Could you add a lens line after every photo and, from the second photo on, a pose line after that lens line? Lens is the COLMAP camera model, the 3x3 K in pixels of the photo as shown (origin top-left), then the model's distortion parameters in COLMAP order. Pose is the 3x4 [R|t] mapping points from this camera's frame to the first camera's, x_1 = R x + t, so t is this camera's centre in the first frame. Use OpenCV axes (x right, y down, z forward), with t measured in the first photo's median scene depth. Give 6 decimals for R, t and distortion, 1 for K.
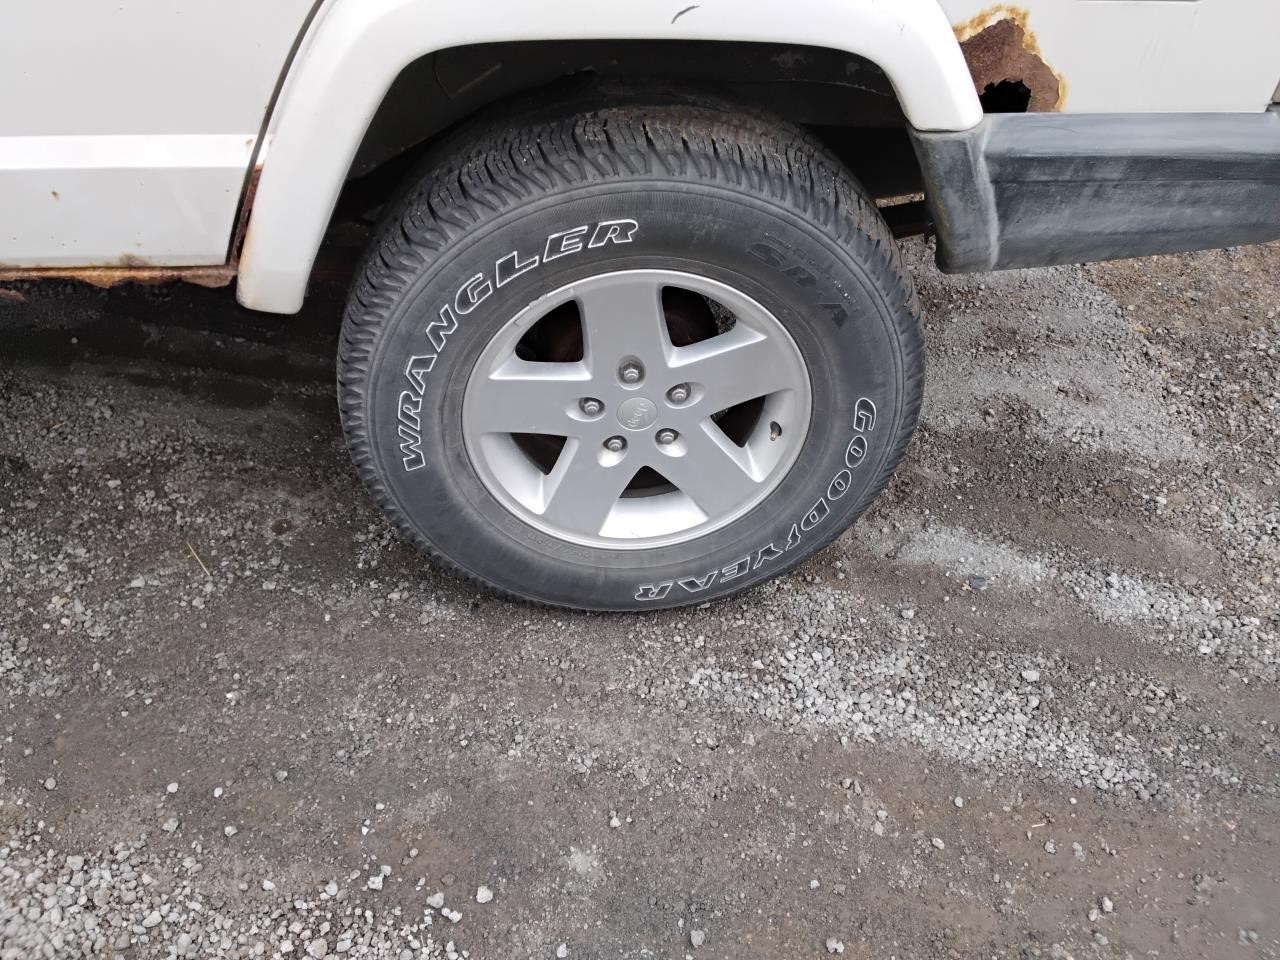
lens RADIAL K [[1010.9, 0, 640.0], [0, 1010.9, 480.0], [0, 0, 1]] dist [0.121470, -0.191828]
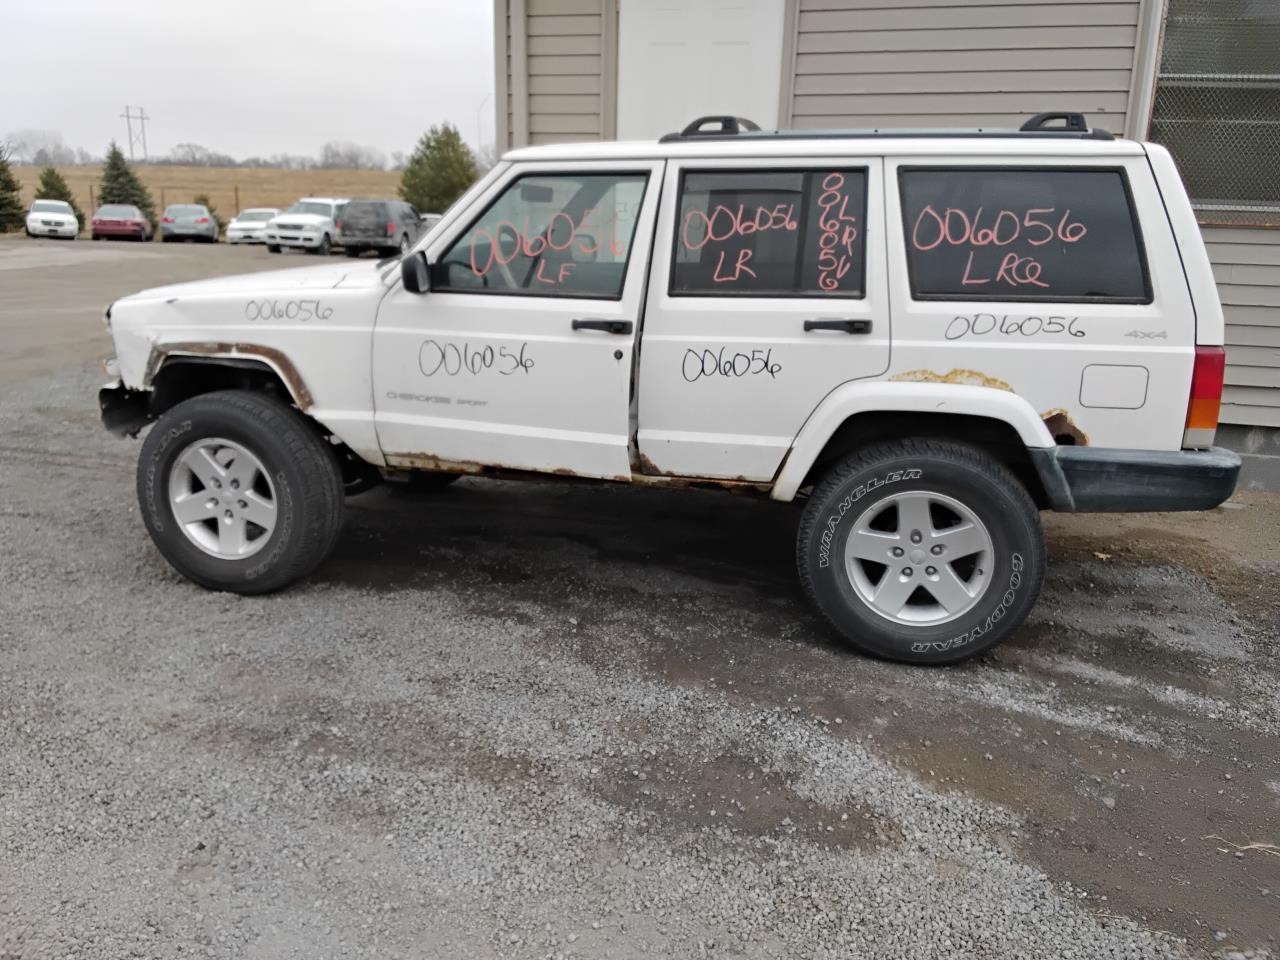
lens RADIAL K [[1010.9, 0, 640.0], [0, 1010.9, 480.0], [0, 0, 1]] dist [0.121470, -0.191828]
pose [[0.950447, 0.058005, -0.305426, 0.097238], [-0.184264, 0.896383, -0.403168, 0.850646], [0.250393, 0.439469, 0.862653, -1.313267]]
